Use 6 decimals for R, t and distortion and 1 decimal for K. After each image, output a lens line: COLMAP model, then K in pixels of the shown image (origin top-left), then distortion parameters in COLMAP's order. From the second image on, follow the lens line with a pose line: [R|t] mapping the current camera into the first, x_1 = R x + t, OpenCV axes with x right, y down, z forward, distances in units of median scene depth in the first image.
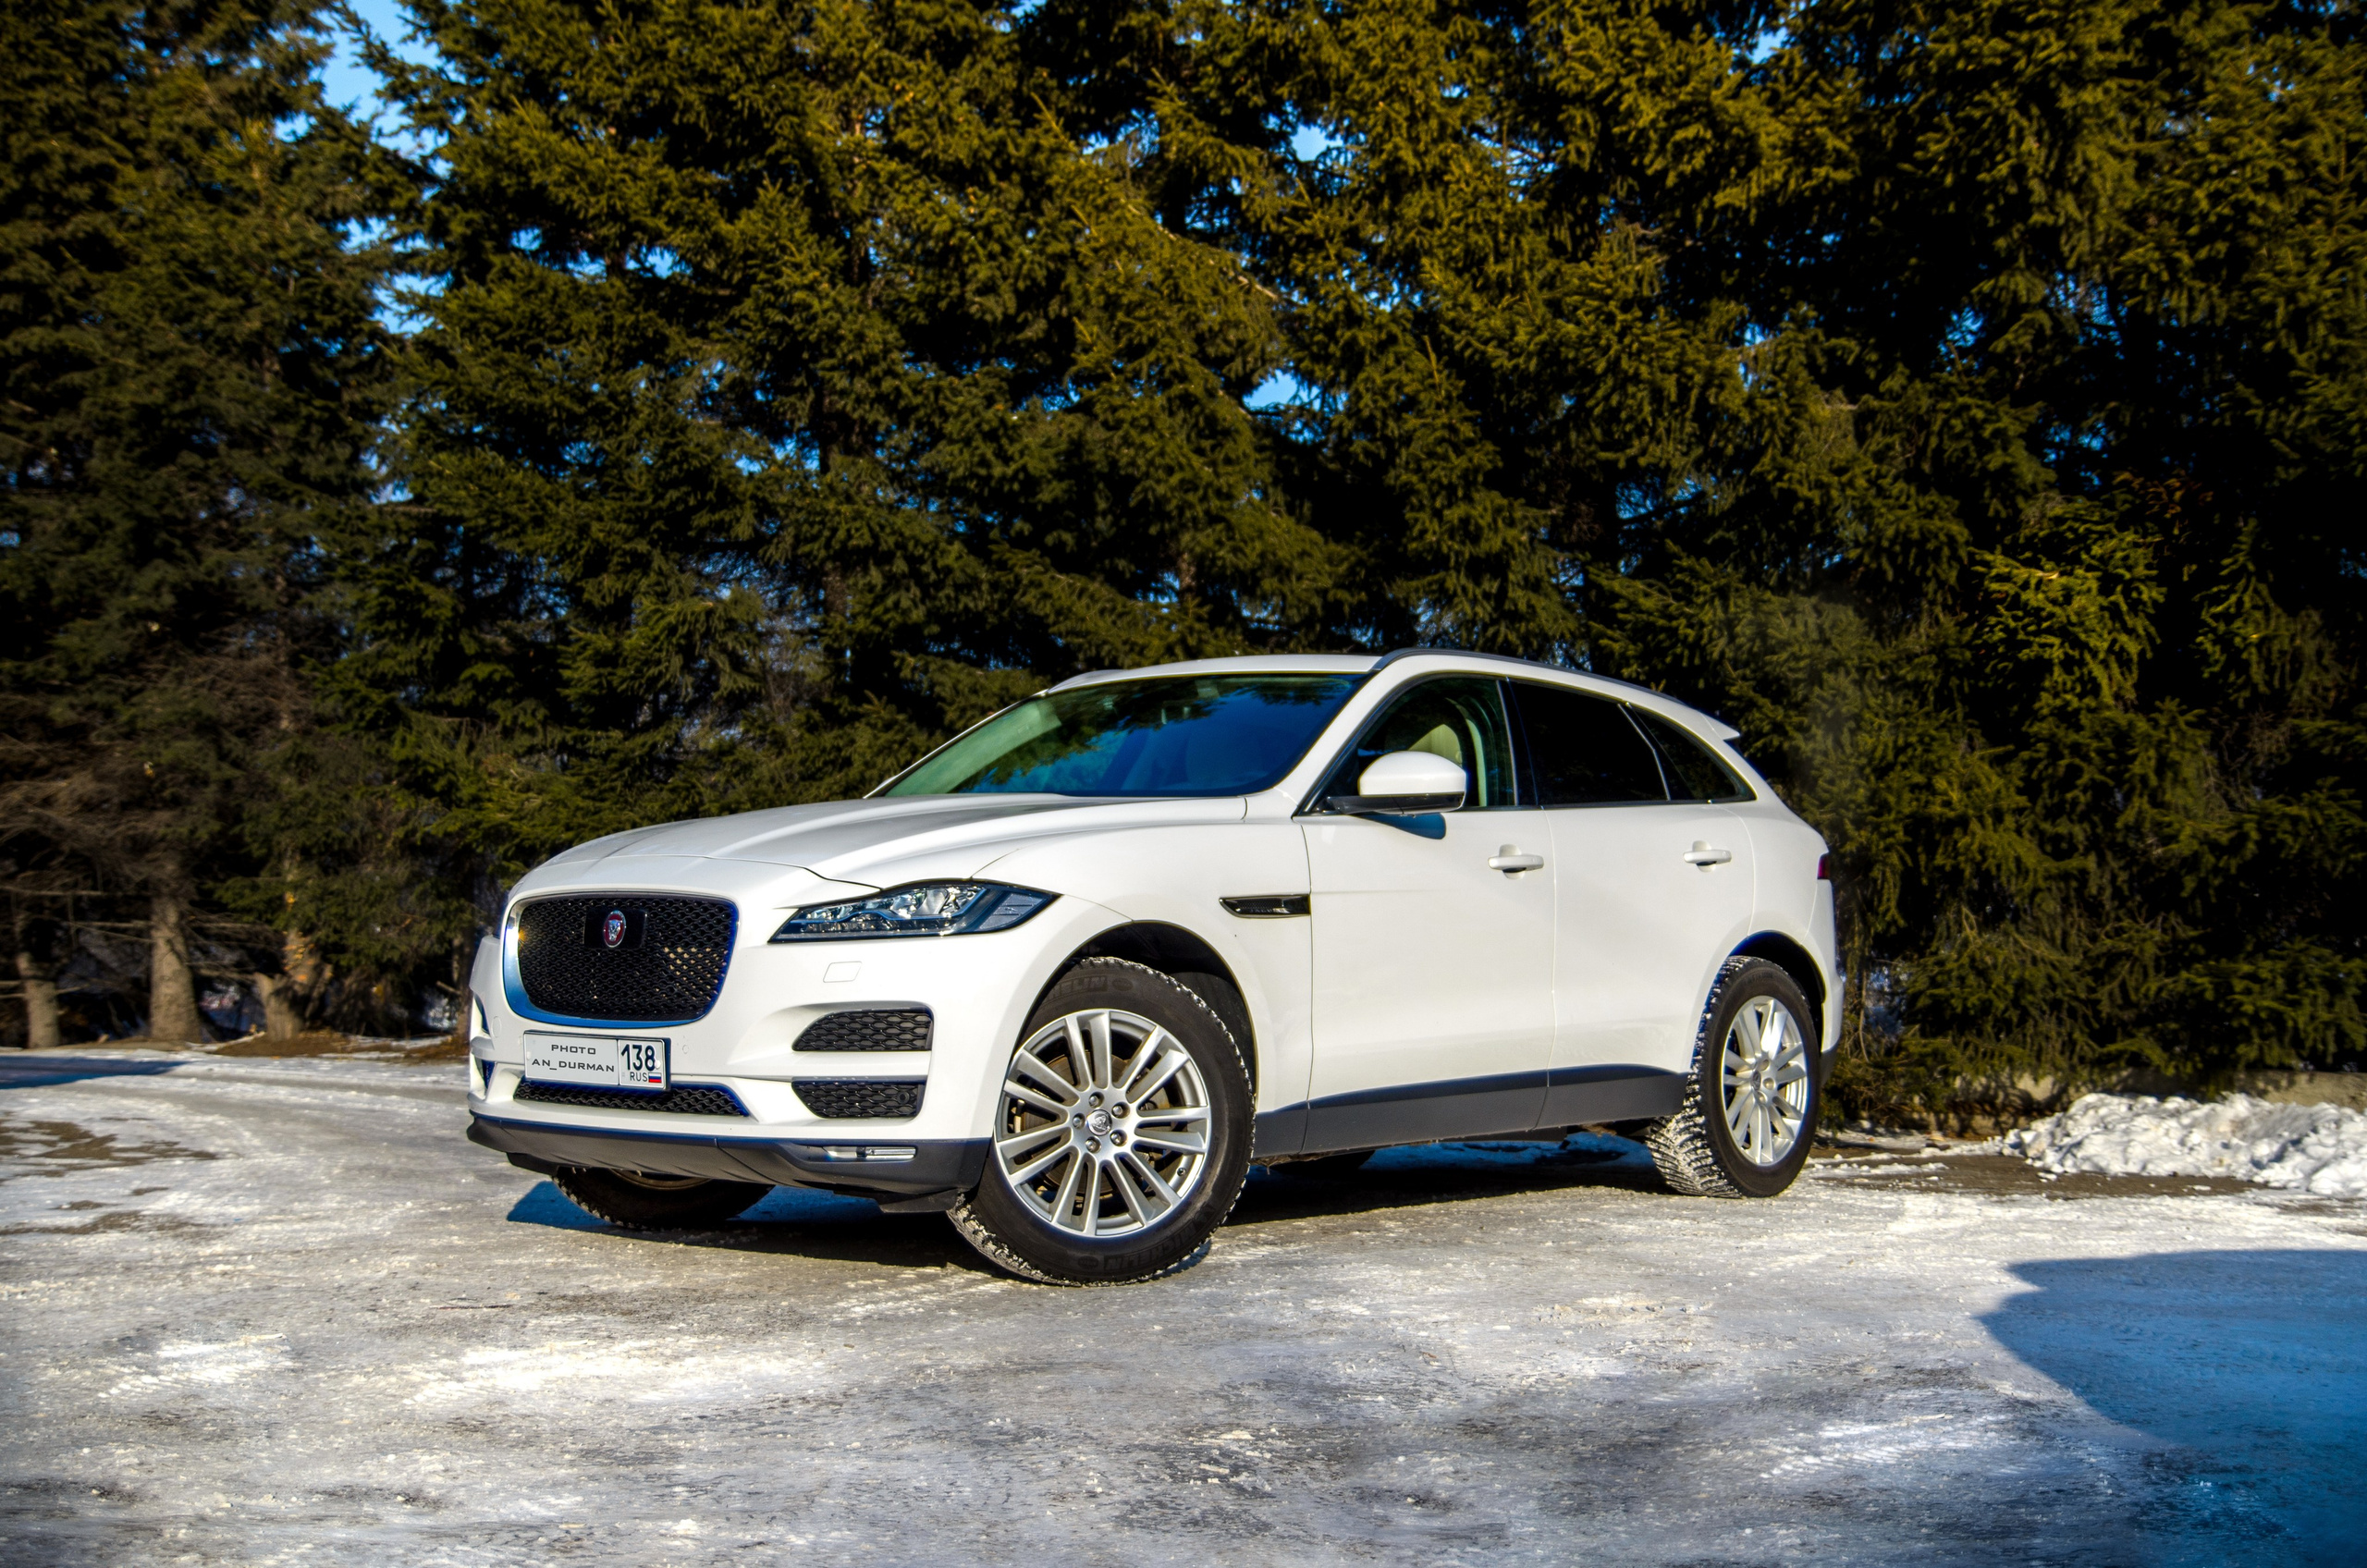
lens RADIAL K [[2763.1, 0, 1183.5], [0, 2763.1, 784.0], [0, 0, 1]] dist [-0.012299, 0.212131]
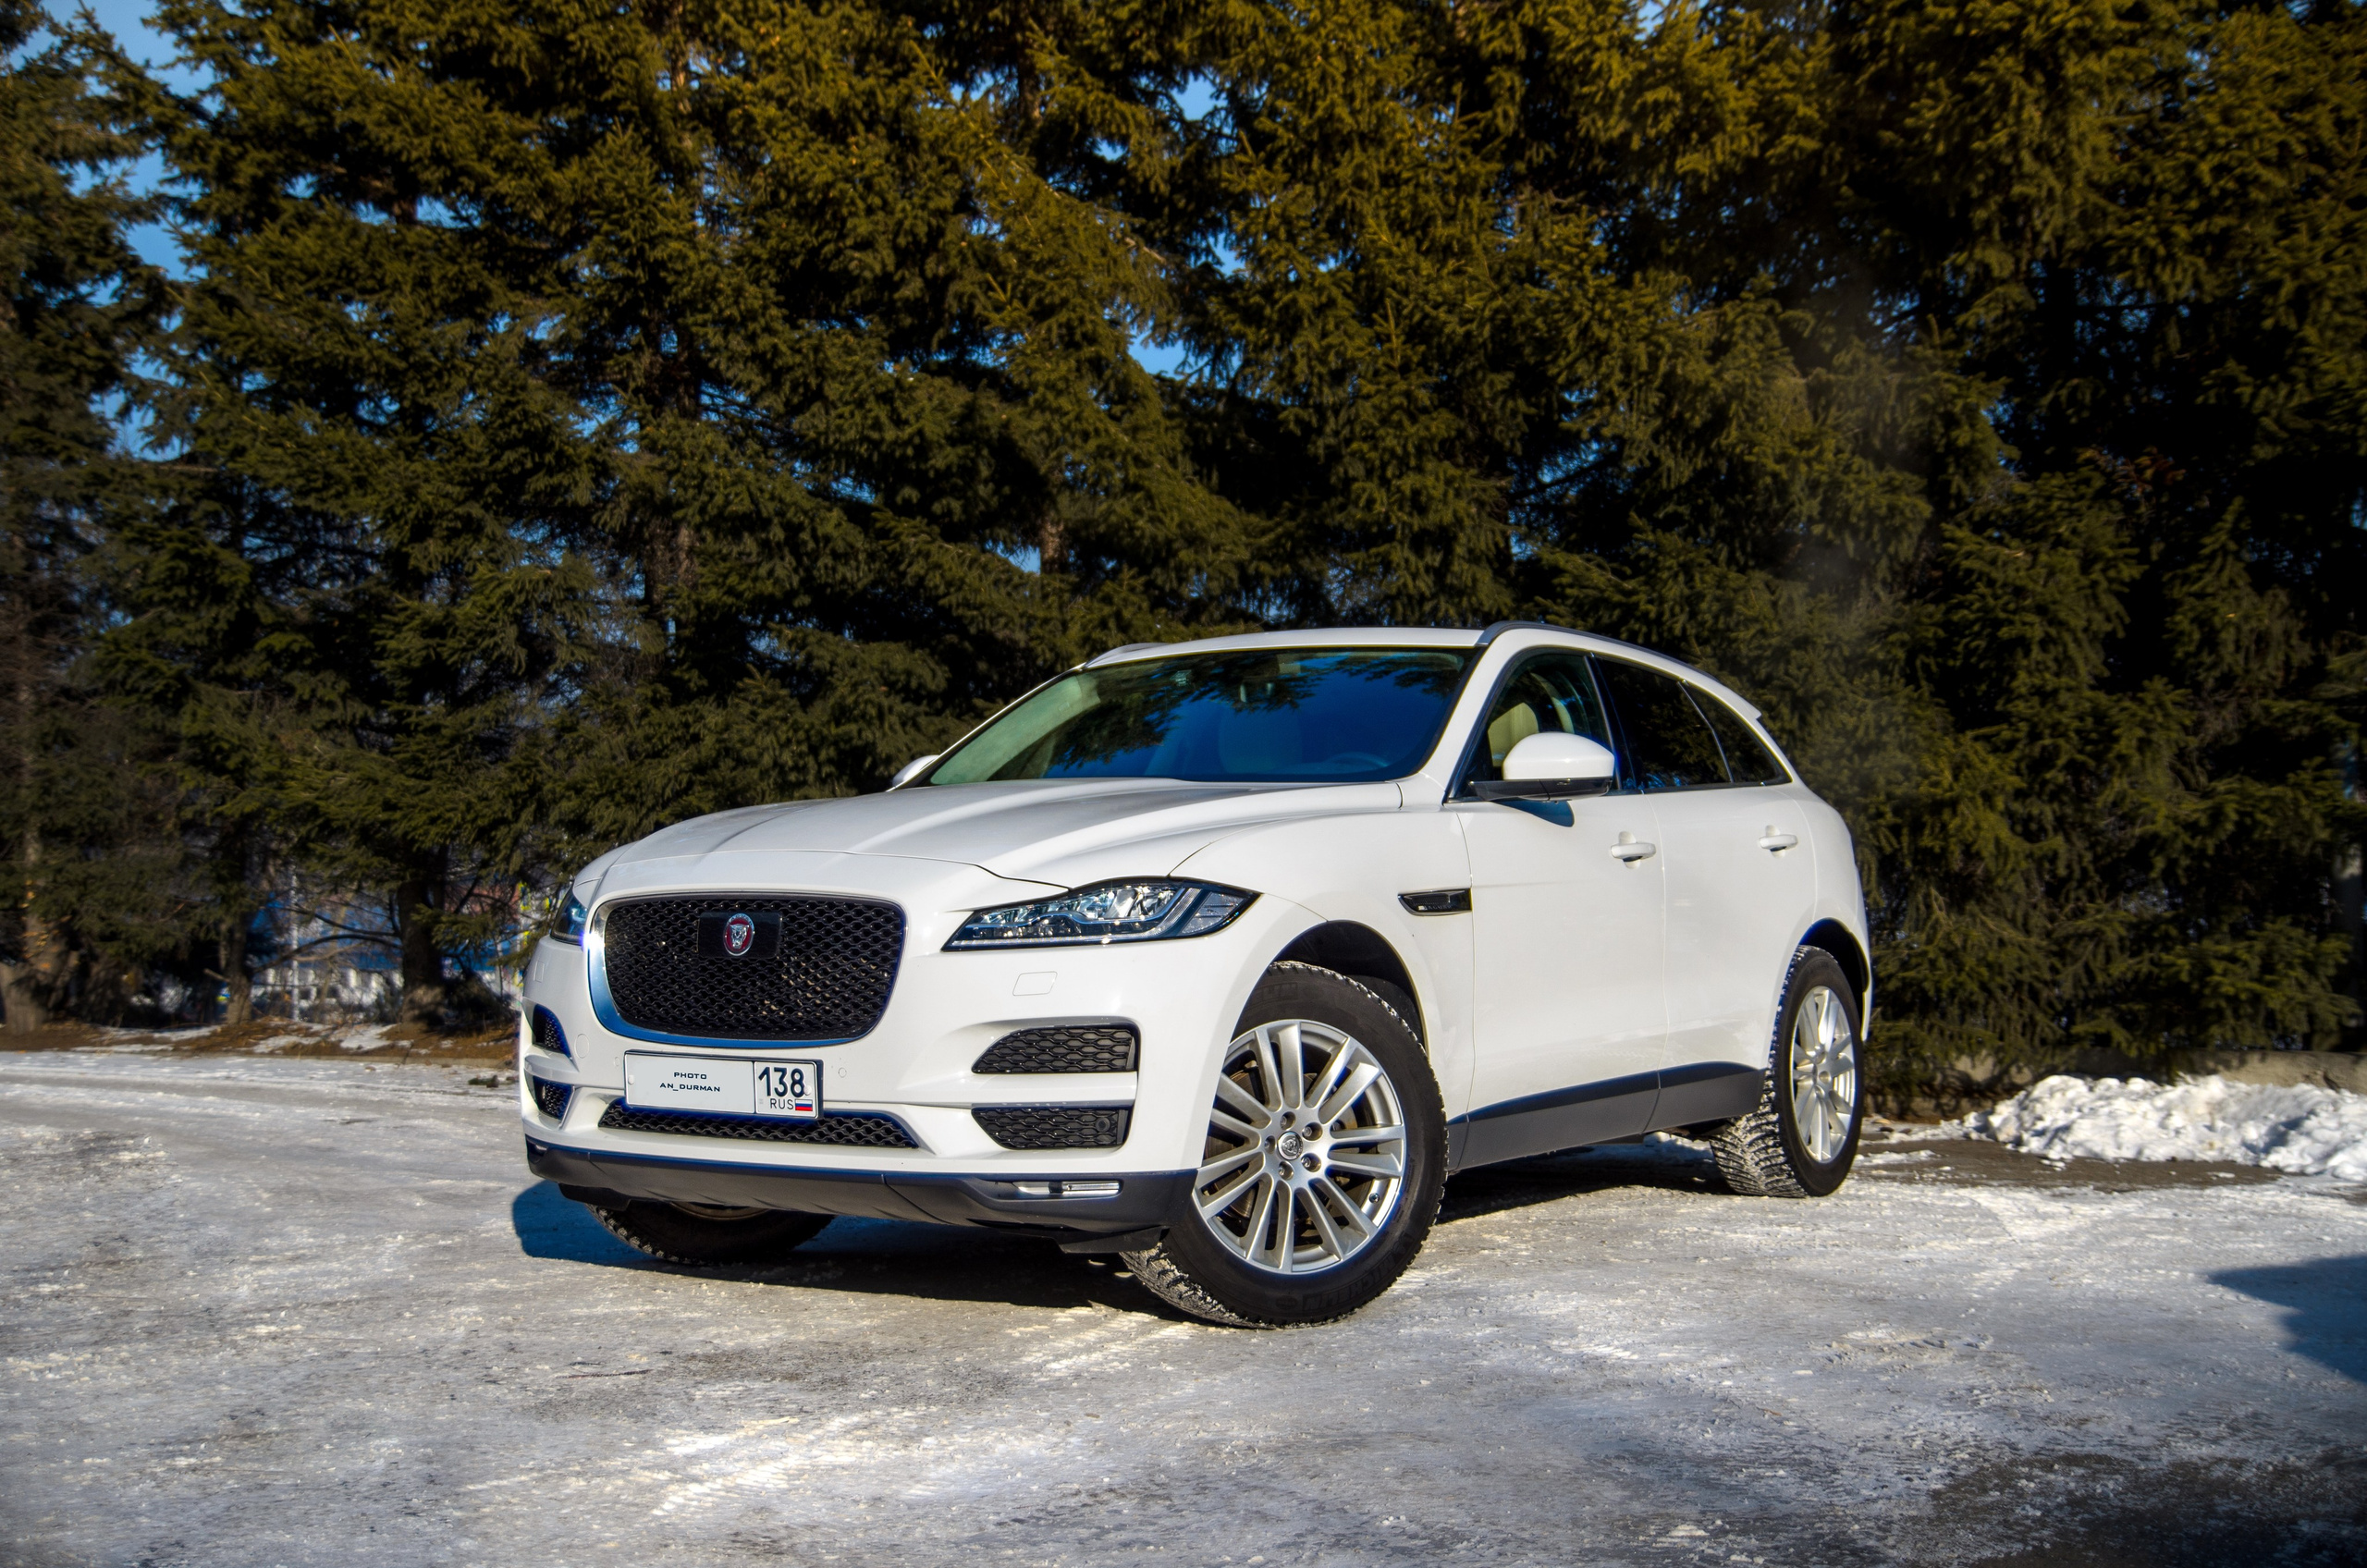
lens RADIAL K [[2681.5, 0, 1163.9], [0, 2681.5, 770.9], [0, 0, 1]] dist [-0.008139, 0.215092]
pose [[0.992088, -0.000528, 0.125544, -0.109473], [-0.000156, 0.999985, 0.005433, -0.002667], [-0.125545, -0.005410, 0.992073, 0.083746]]
